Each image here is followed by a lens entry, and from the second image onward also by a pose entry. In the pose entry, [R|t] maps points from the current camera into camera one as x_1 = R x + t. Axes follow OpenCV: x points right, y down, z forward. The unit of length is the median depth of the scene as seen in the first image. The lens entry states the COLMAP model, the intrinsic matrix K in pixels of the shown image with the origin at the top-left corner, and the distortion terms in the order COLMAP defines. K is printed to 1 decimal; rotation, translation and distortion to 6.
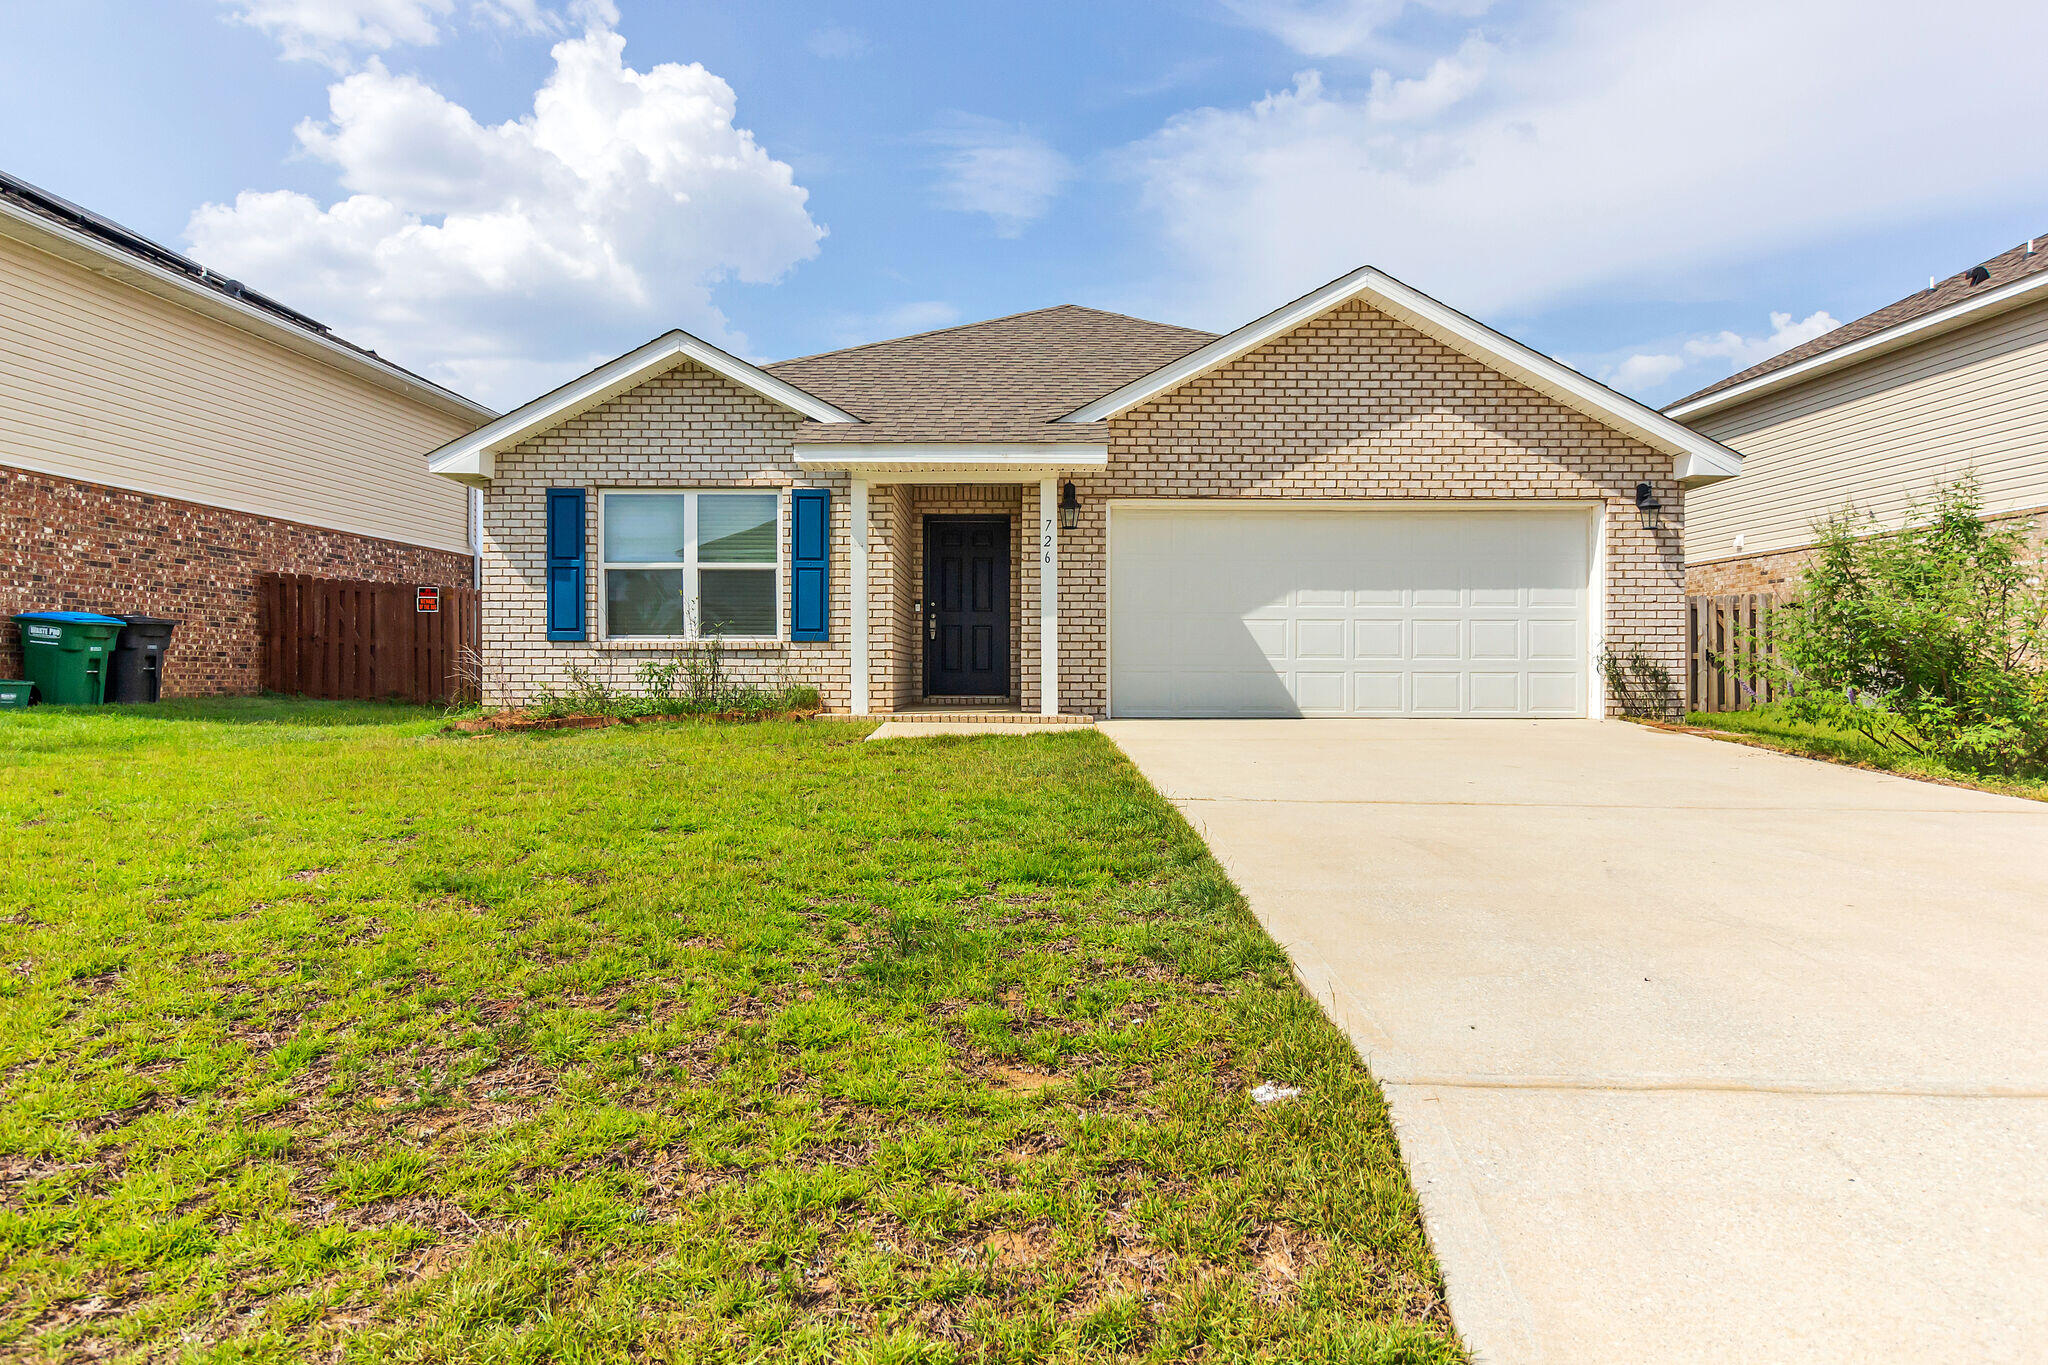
lens RADIAL K [[1296.2, 0, 1024.0], [0, 1296.2, 682.5], [0, 0, 1]] dist [0.002708, -0.000232]
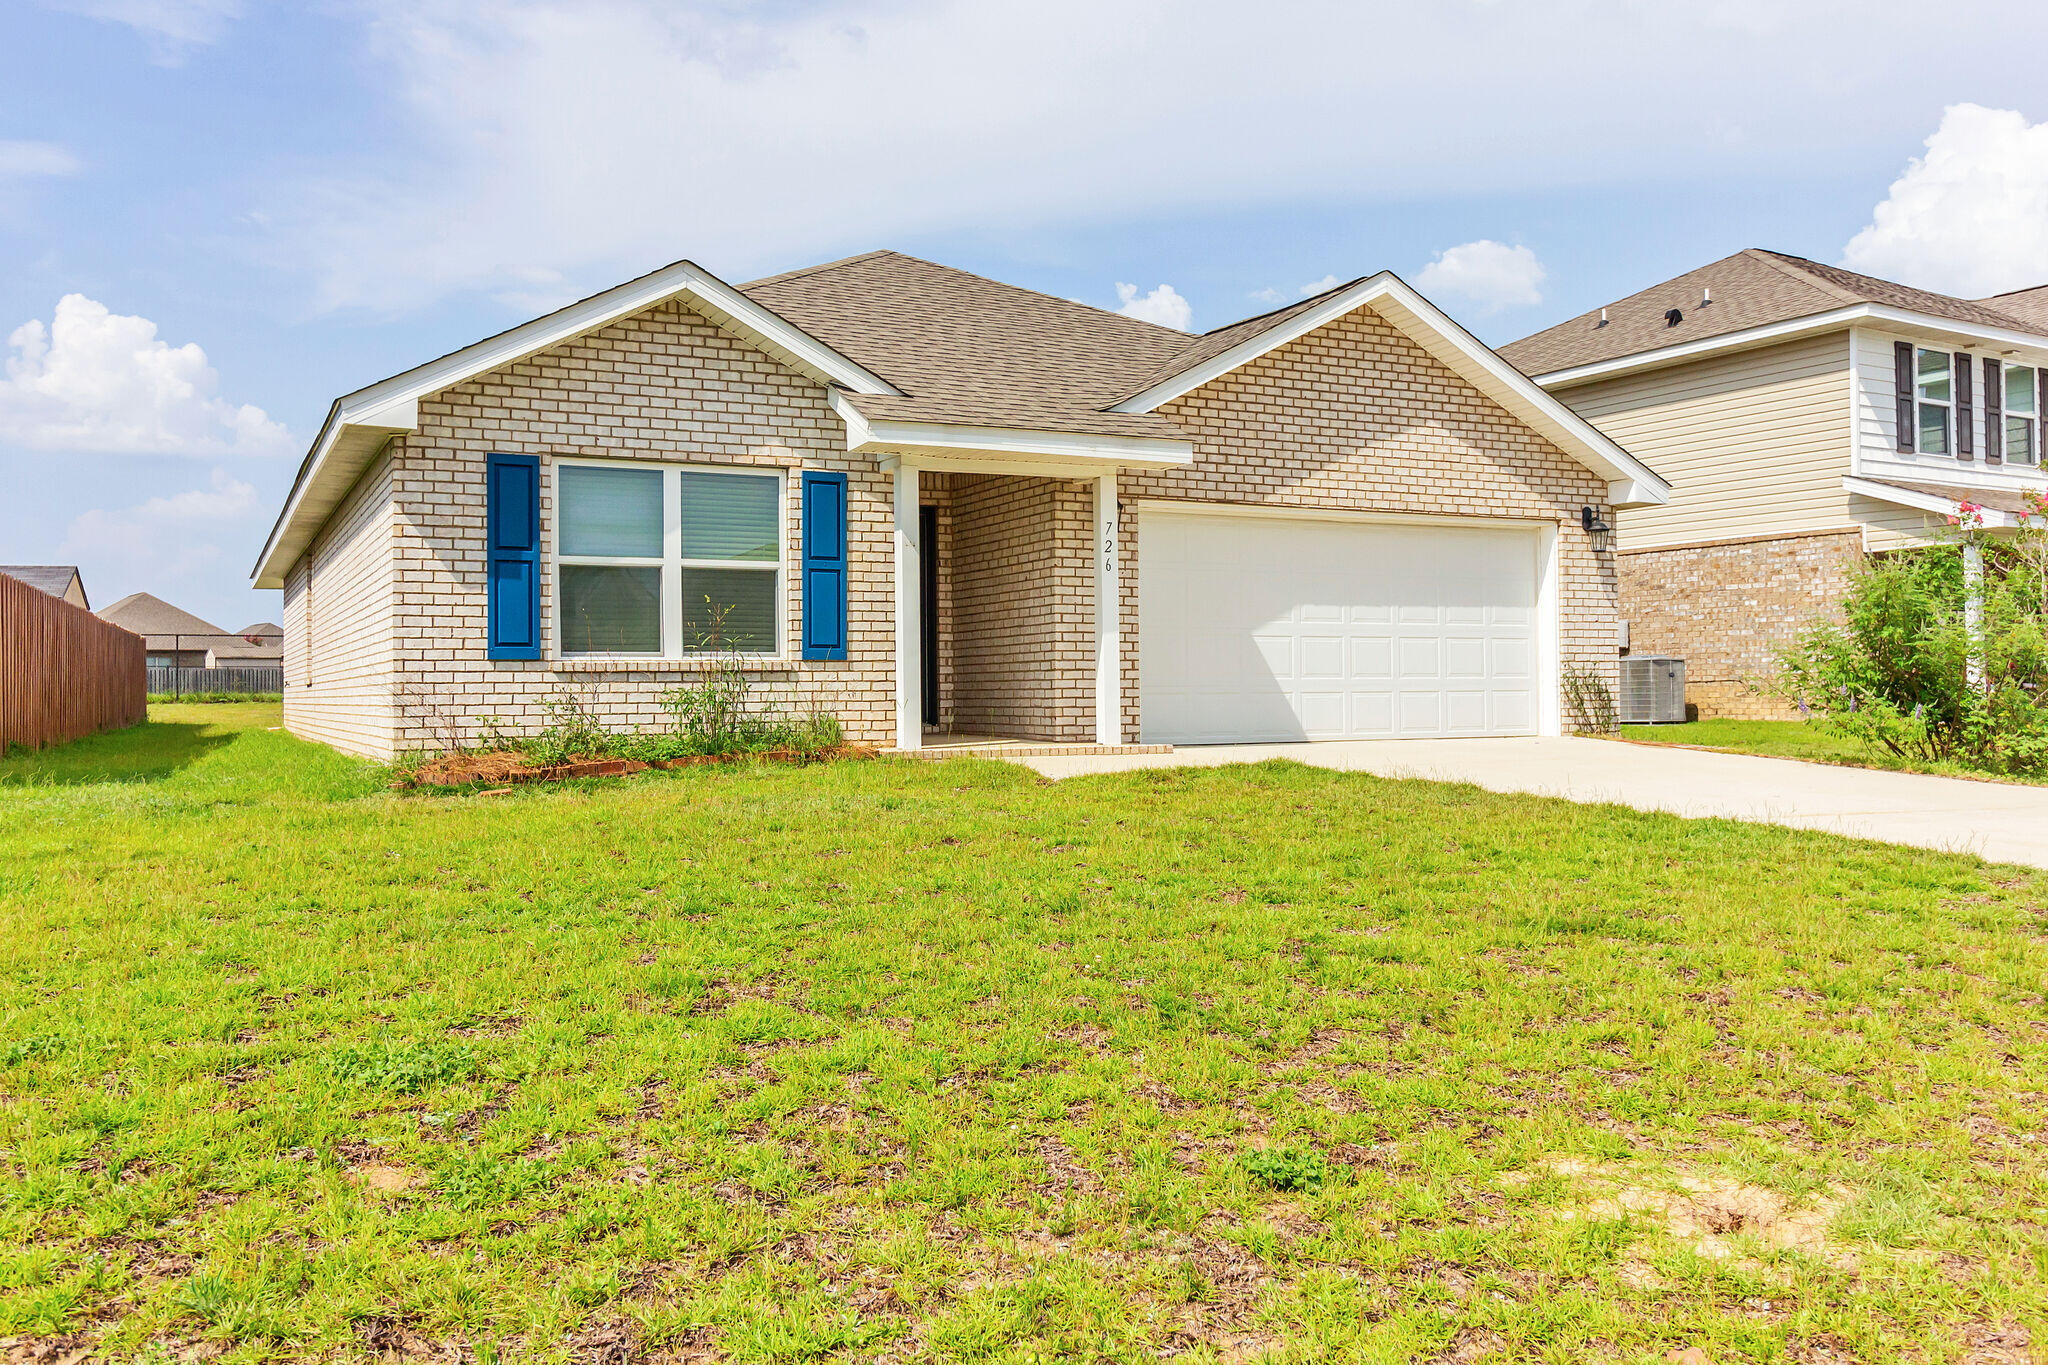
lens RADIAL K [[1665.1, 0, 1022.3], [0, 1665.1, 663.0], [0, 0, 1]] dist [0.002351, 0.001684]
pose [[0.894781, -0.001241, 0.446504, -0.515687], [0.011082, 0.999750, -0.019429, -0.008541], [-0.446368, 0.022333, 0.894571, 0.019605]]
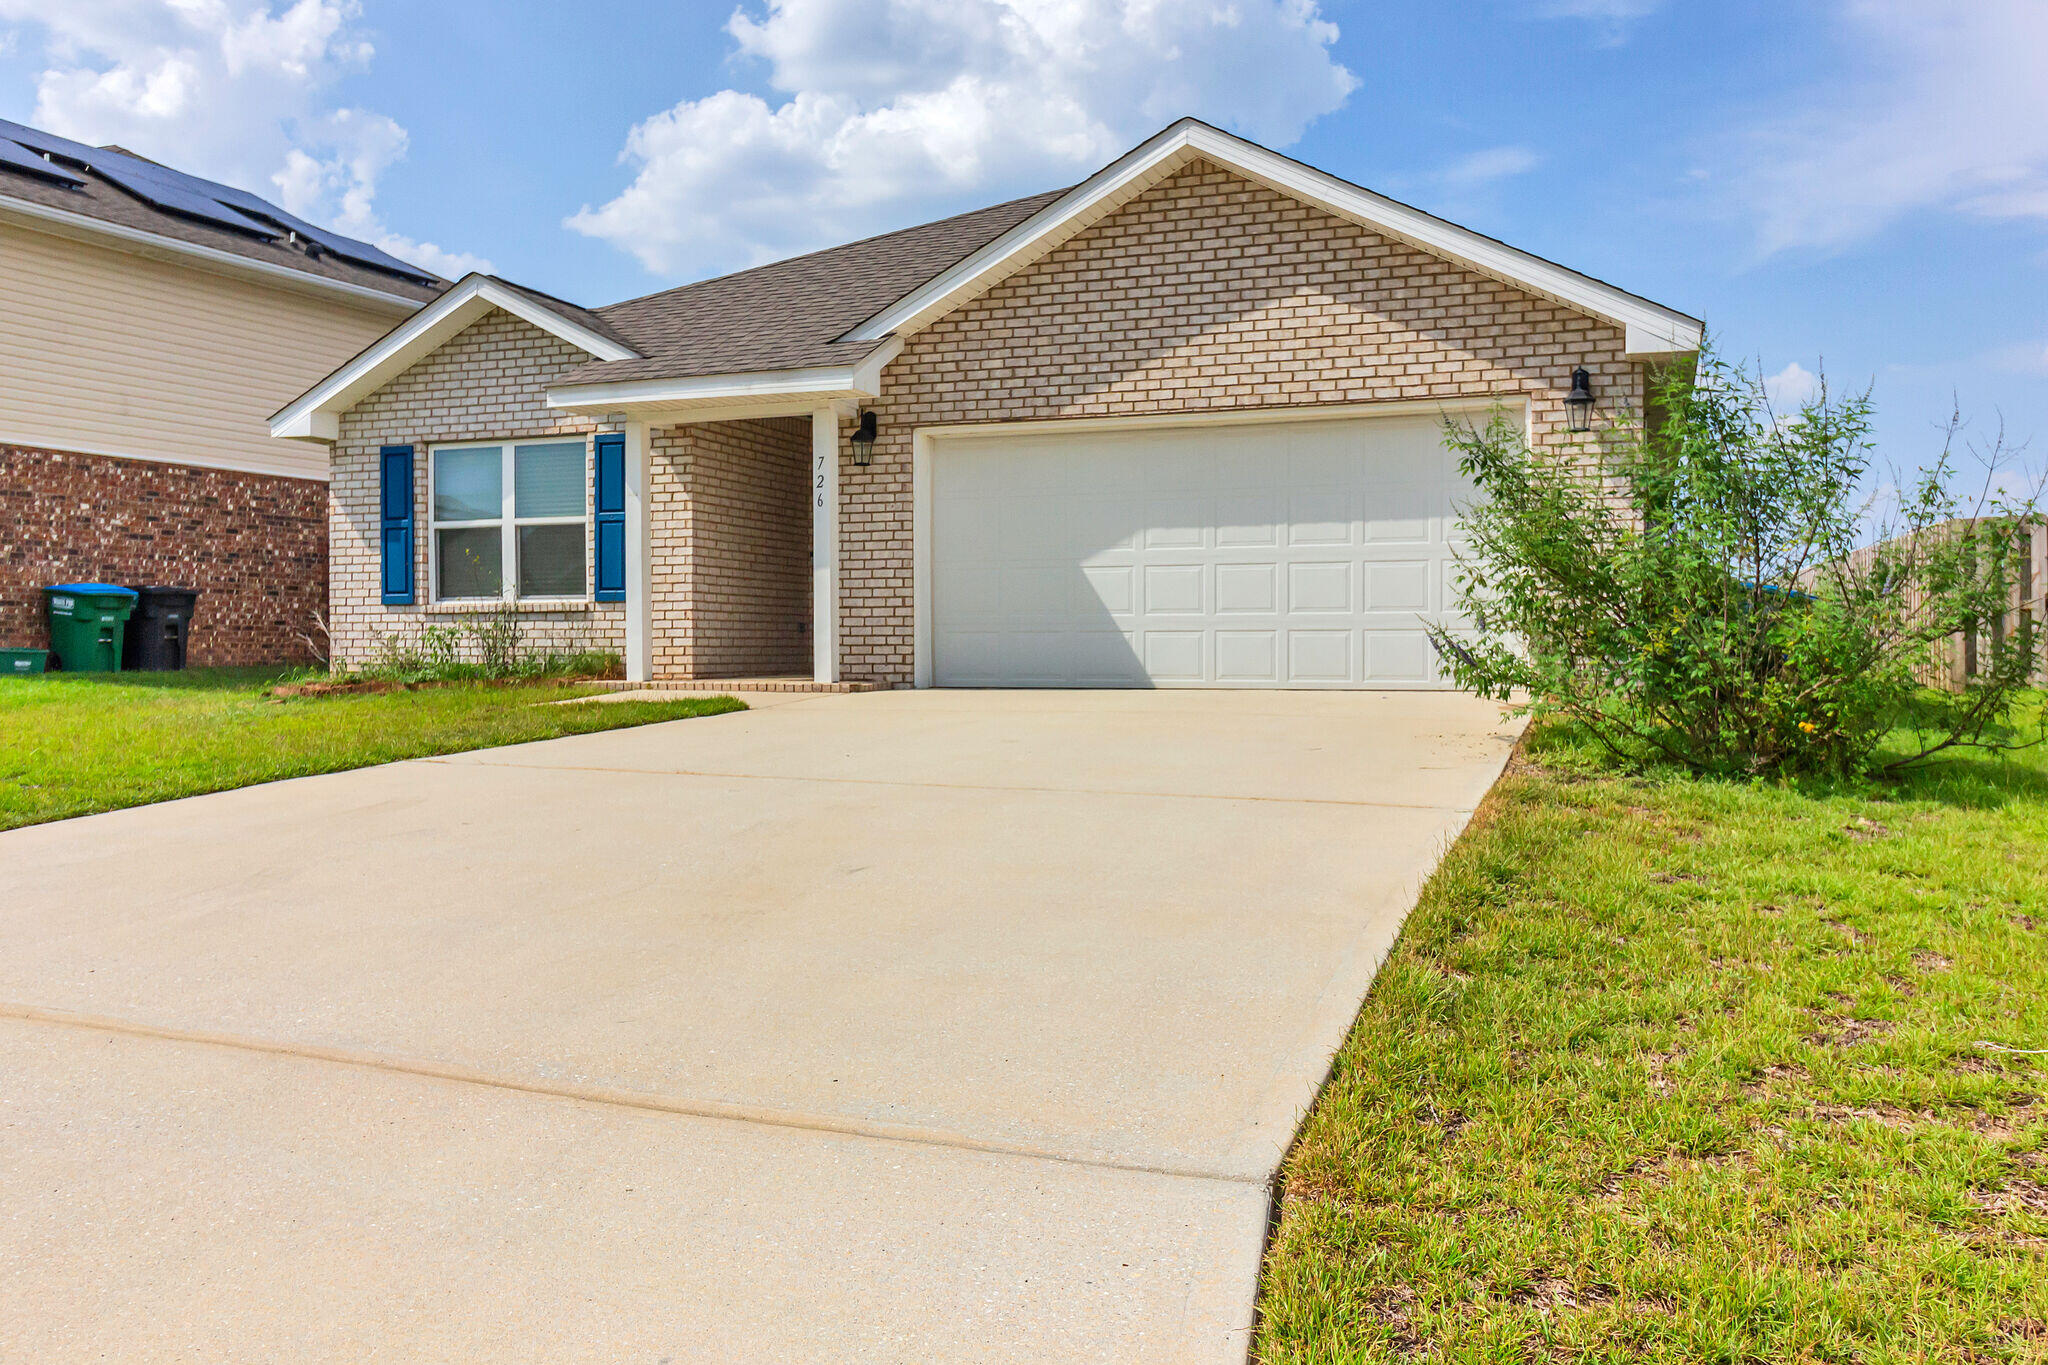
lens RADIAL K [[1665.1, 0, 1022.3], [0, 1665.1, 663.0], [0, 0, 1]] dist [0.002351, 0.001684]
pose [[0.933384, -0.000969, -0.358877, 0.520822], [0.002518, 0.999989, 0.003848, 0.007716], [0.358869, -0.004496, 0.933377, 0.012091]]
